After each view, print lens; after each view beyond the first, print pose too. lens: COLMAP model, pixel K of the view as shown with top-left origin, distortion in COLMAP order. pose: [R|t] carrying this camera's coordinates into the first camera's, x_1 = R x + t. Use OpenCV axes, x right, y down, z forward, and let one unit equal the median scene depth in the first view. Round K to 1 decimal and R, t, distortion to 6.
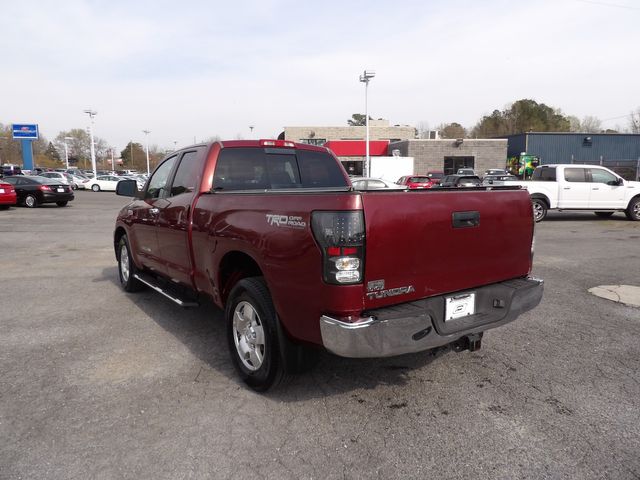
lens RADIAL K [[450.7, 0, 323.0], [0, 450.7, 240.0], [0, 0, 1]] dist [-0.009541, 0.008127]
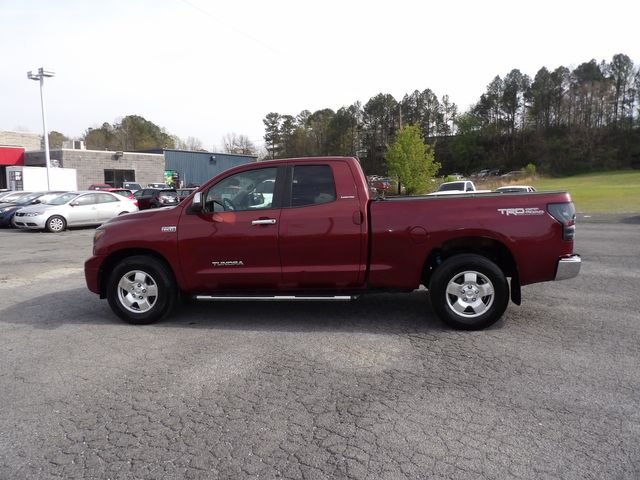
lens RADIAL K [[450.9, 0, 319.9], [0, 450.9, 237.4], [0, 0, 1]] dist [-0.012476, 0.007437]
pose [[0.692141, -0.074509, 0.717906, -1.093935], [0.100204, 0.994945, 0.006653, -0.031633], [-0.714772, 0.067332, 0.696109, 0.261669]]
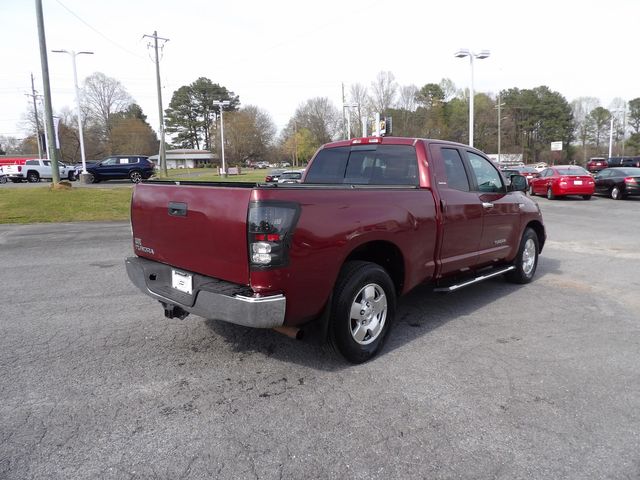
lens RADIAL K [[448.4, 0, 318.2], [0, 448.4, 241.3], [0, 0, 1]] dist [-0.014900, 0.022644]
pose [[0.185086, 0.144274, -0.972074, 0.993654], [-0.122811, 0.984806, 0.122780, -0.098128], [0.975018, 0.096656, 0.199993, 0.725073]]
